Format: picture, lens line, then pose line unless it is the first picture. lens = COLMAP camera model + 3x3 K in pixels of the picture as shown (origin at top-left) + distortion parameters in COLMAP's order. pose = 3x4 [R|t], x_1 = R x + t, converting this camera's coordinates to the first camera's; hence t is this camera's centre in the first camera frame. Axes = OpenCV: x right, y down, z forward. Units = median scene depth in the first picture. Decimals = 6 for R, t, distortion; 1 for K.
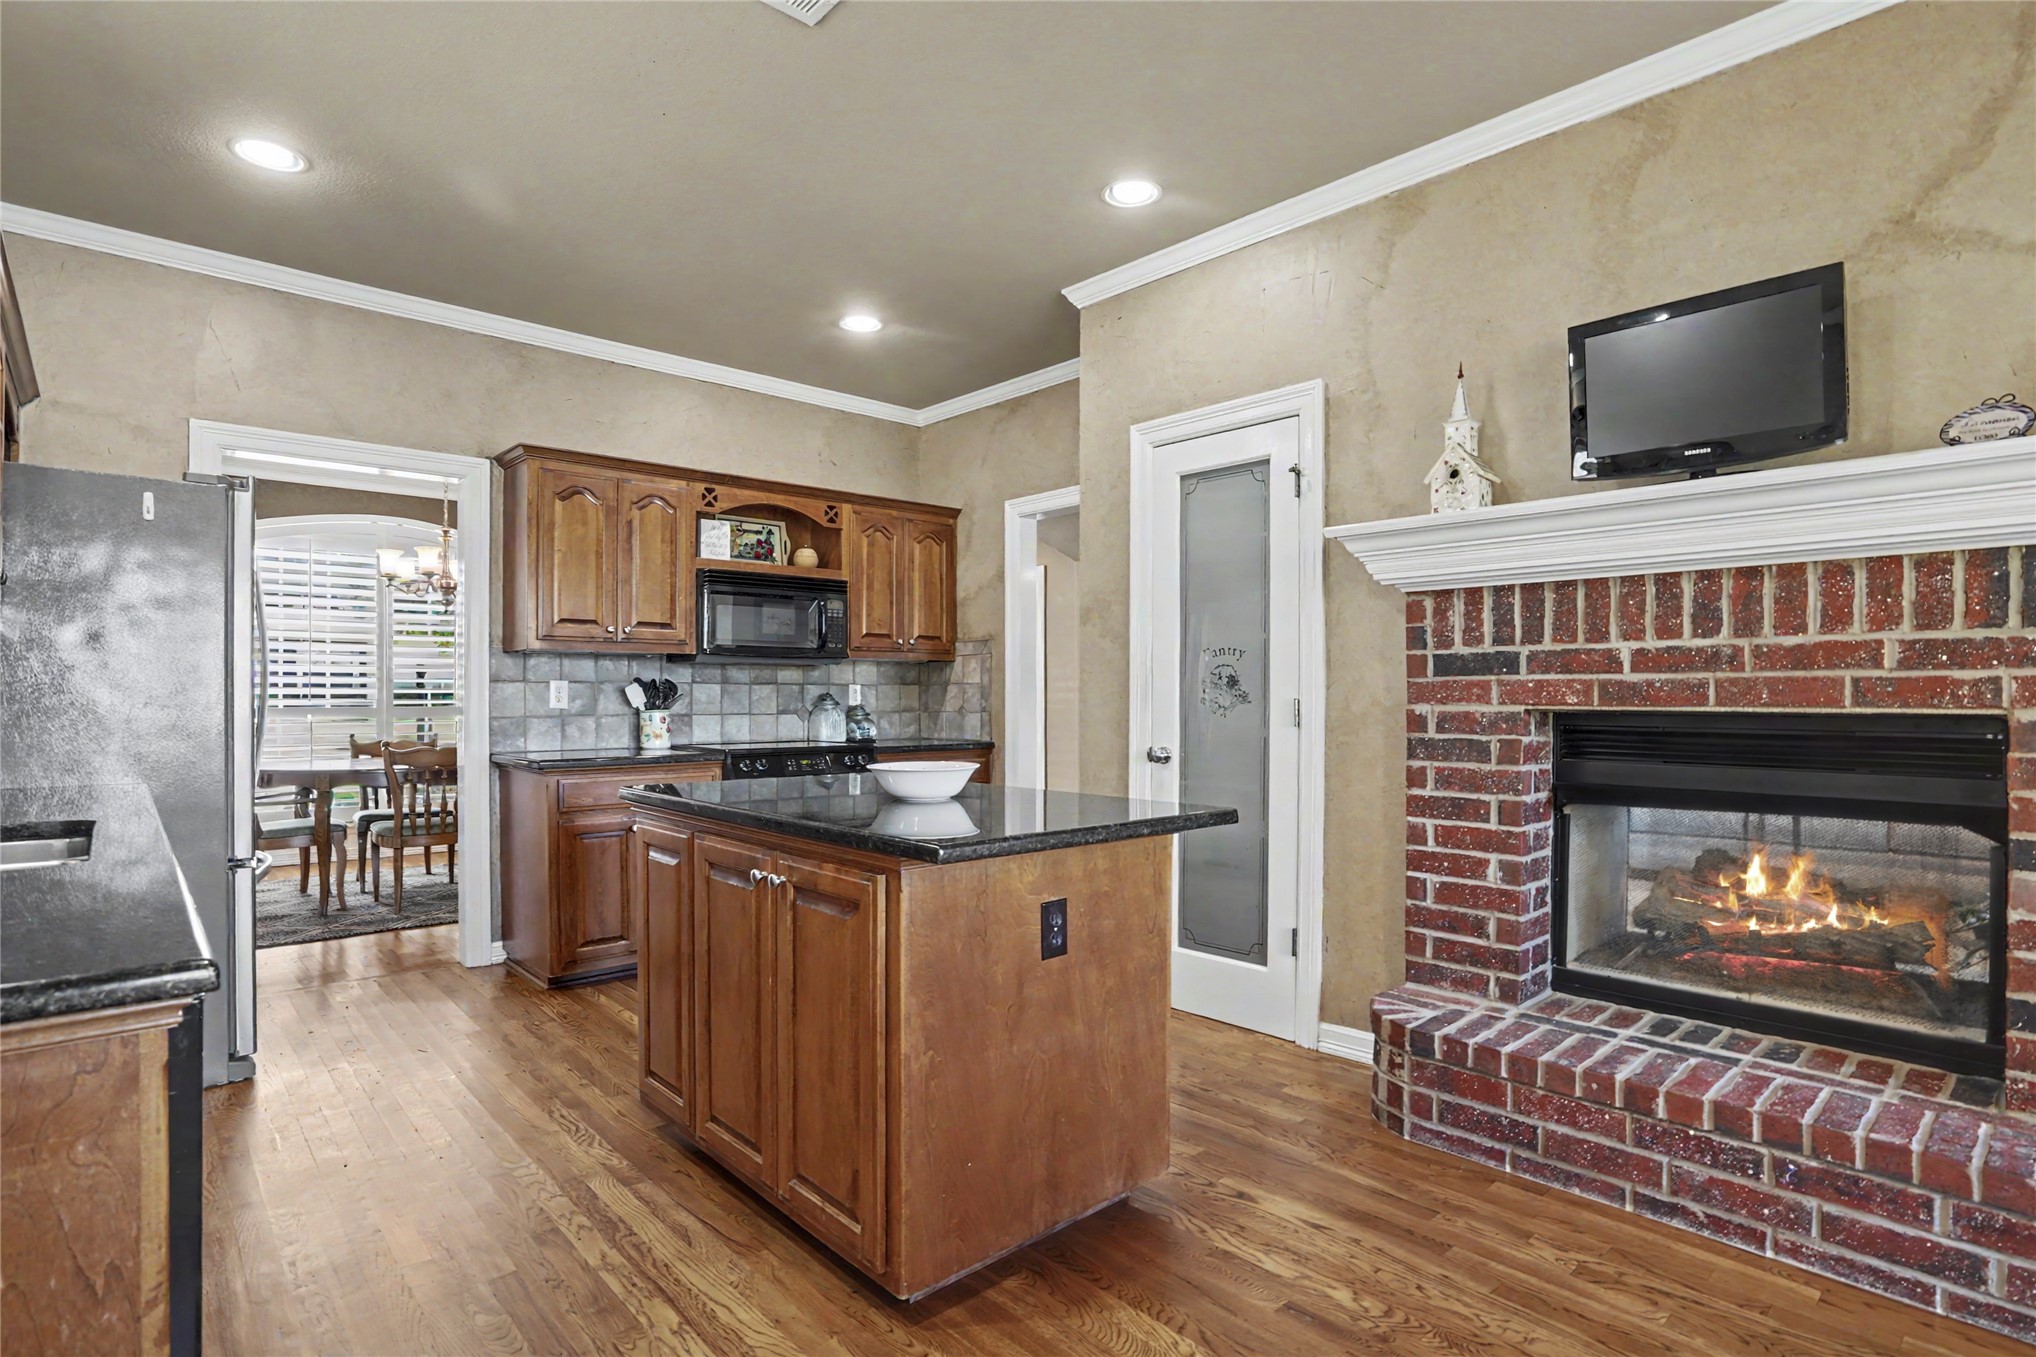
lens RADIAL K [[1015.0, 0, 1019.9], [0, 1015.0, 687.0], [0, 0, 1]] dist [-0.064624, 0.025582]
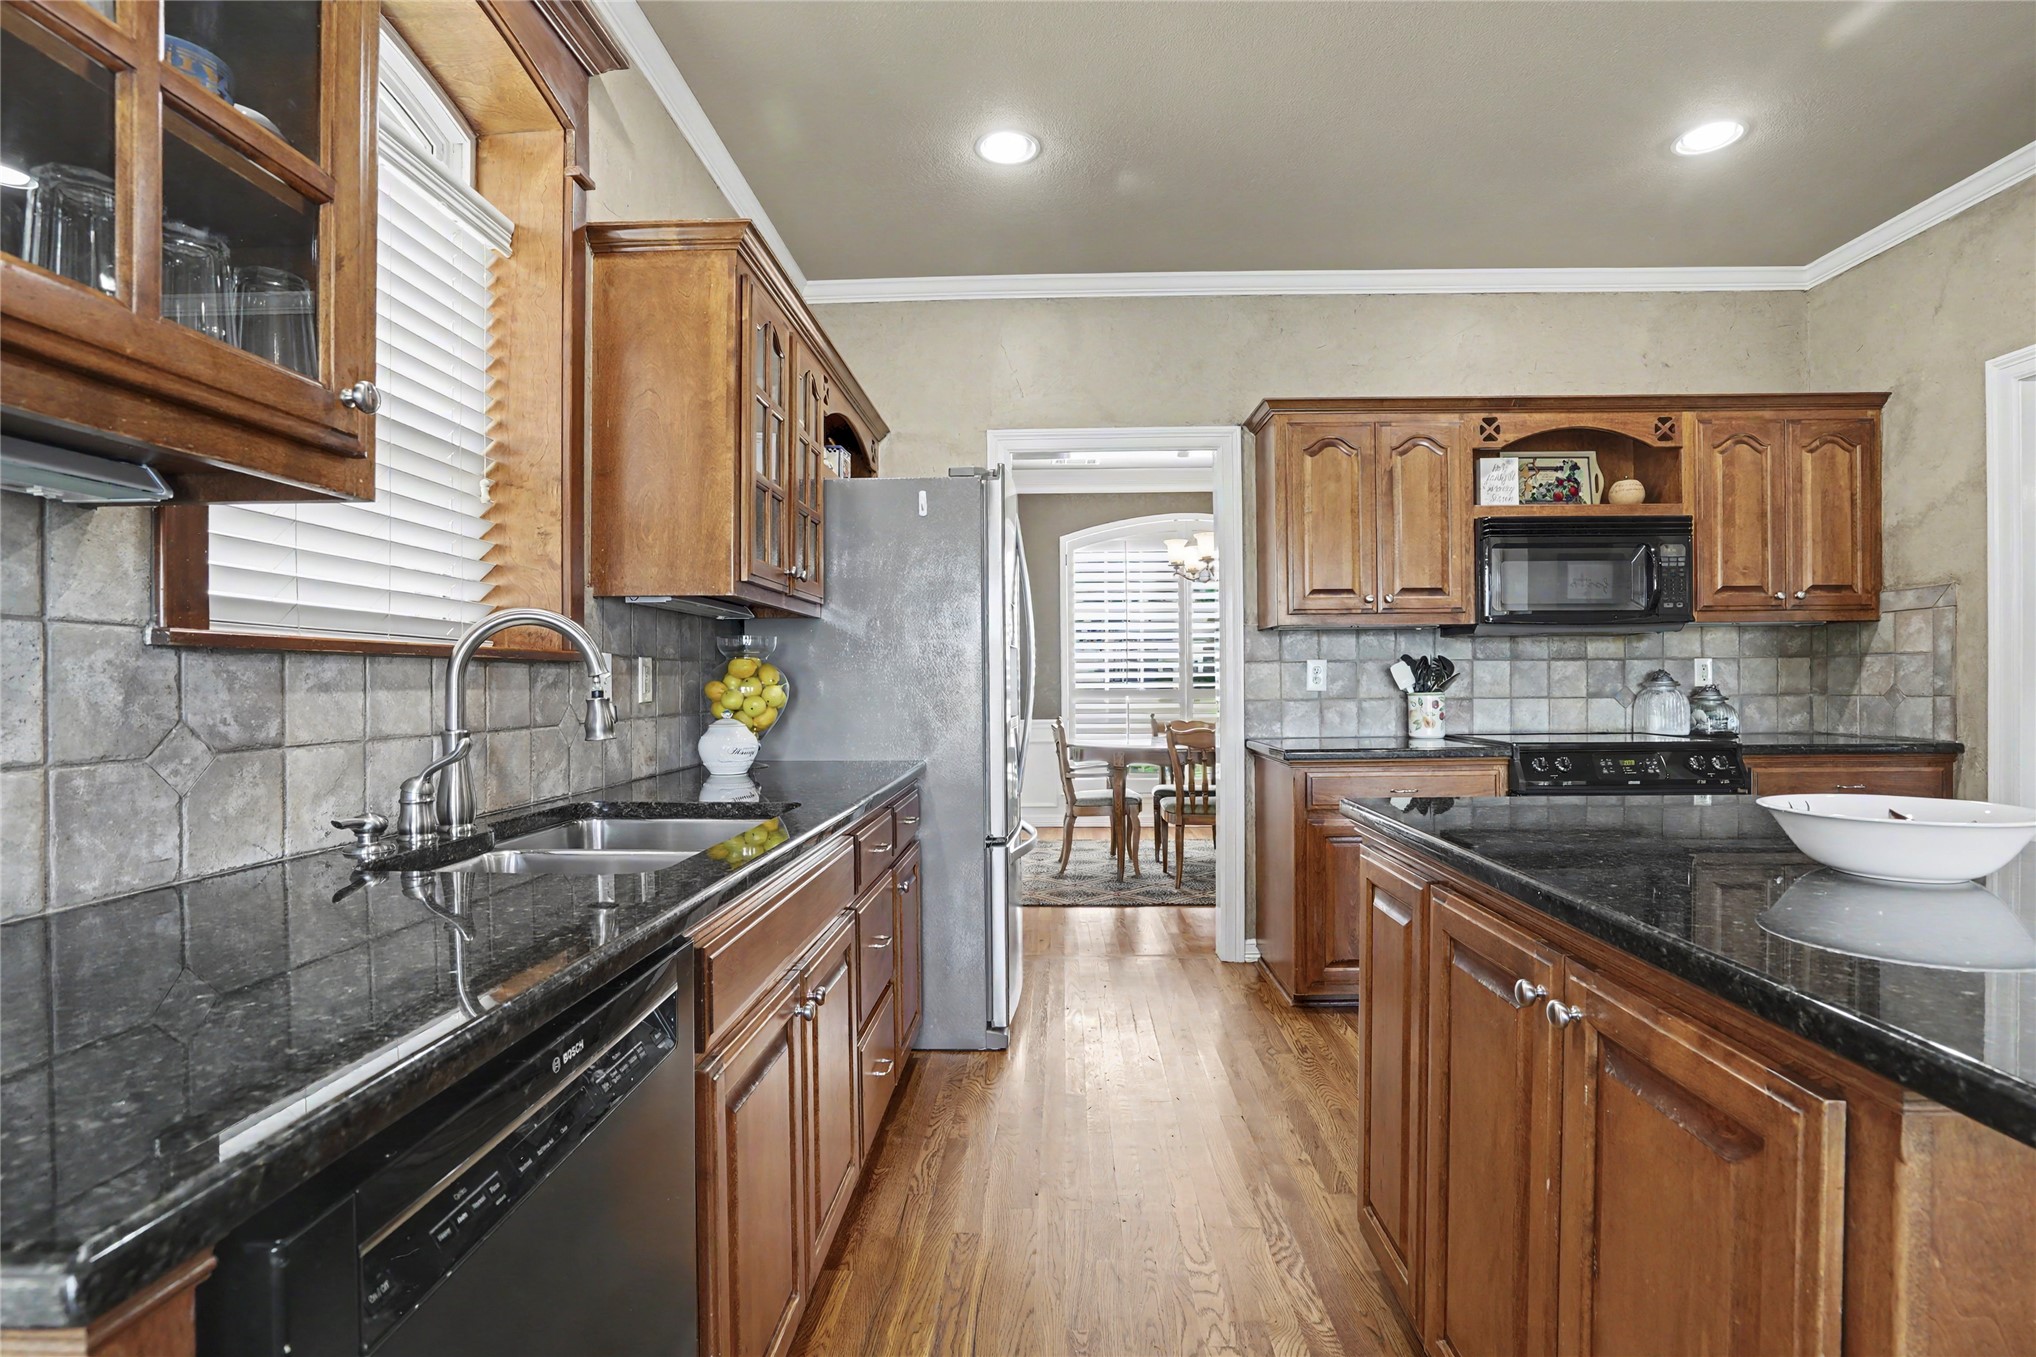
lens RADIAL K [[958.8, 0, 1023.4], [0, 958.8, 693.5], [0, 0, 1]] dist [-0.057717, 0.021654]
pose [[0.710435, 0.002903, -0.703756, -0.059376], [0.015013, 0.999701, 0.019279, 0.004456], [0.703602, -0.024262, 0.710180, 0.280947]]
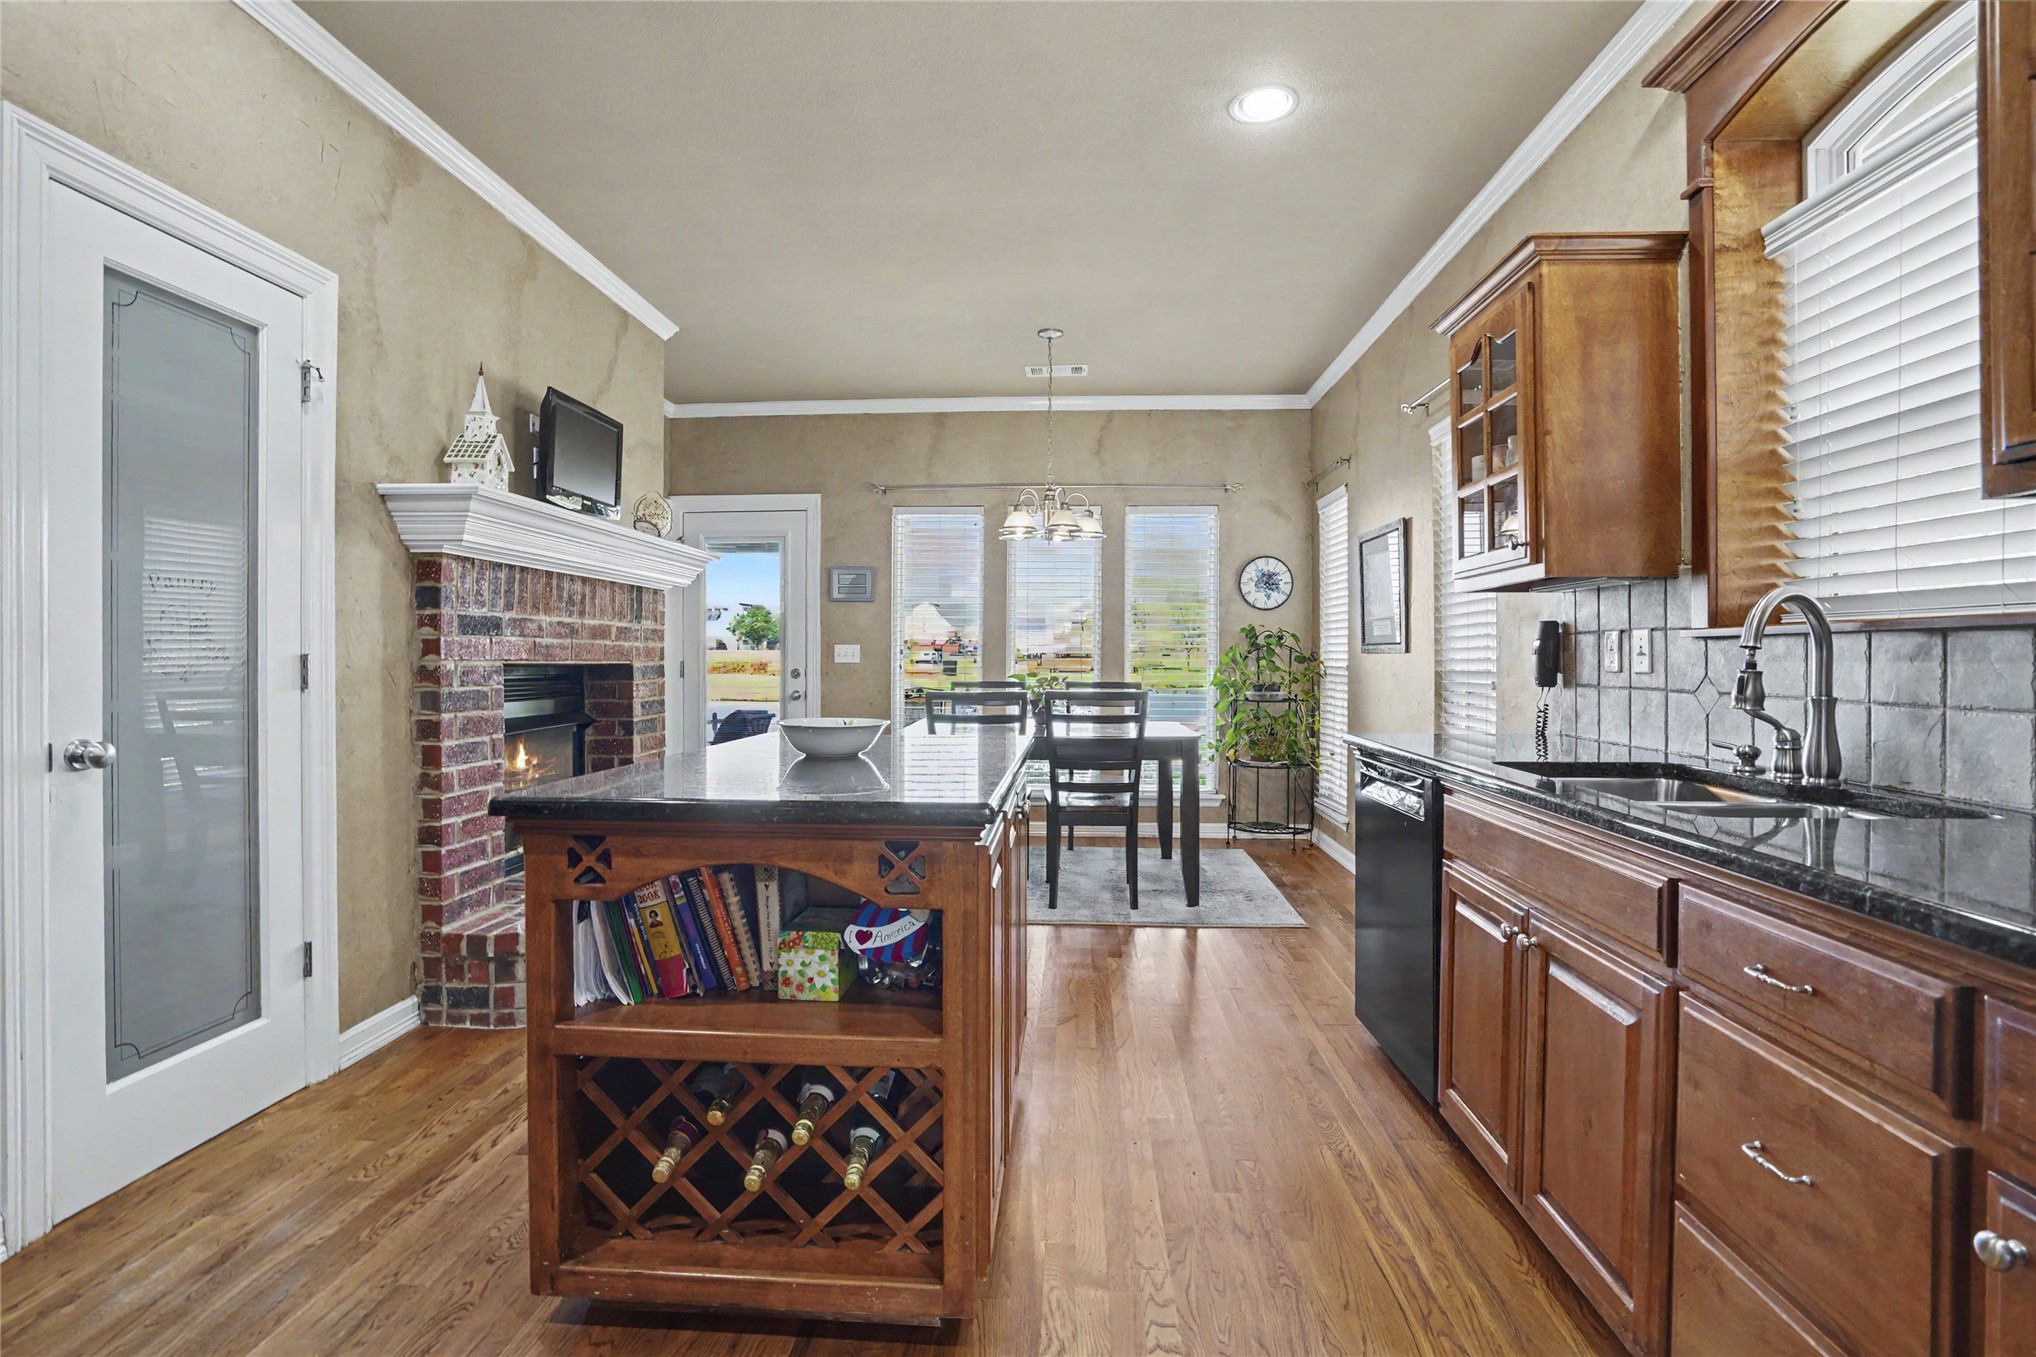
lens RADIAL K [[962.0, 0, 1022.8], [0, 962.0, 658.9], [0, 0, 1]] dist [-0.056025, 0.021464]
pose [[-0.698053, -0.002317, 0.716042, -0.665950], [-0.010452, 0.999921, -0.006954, 0.014851], [-0.715970, -0.012338, -0.698022, 1.134049]]
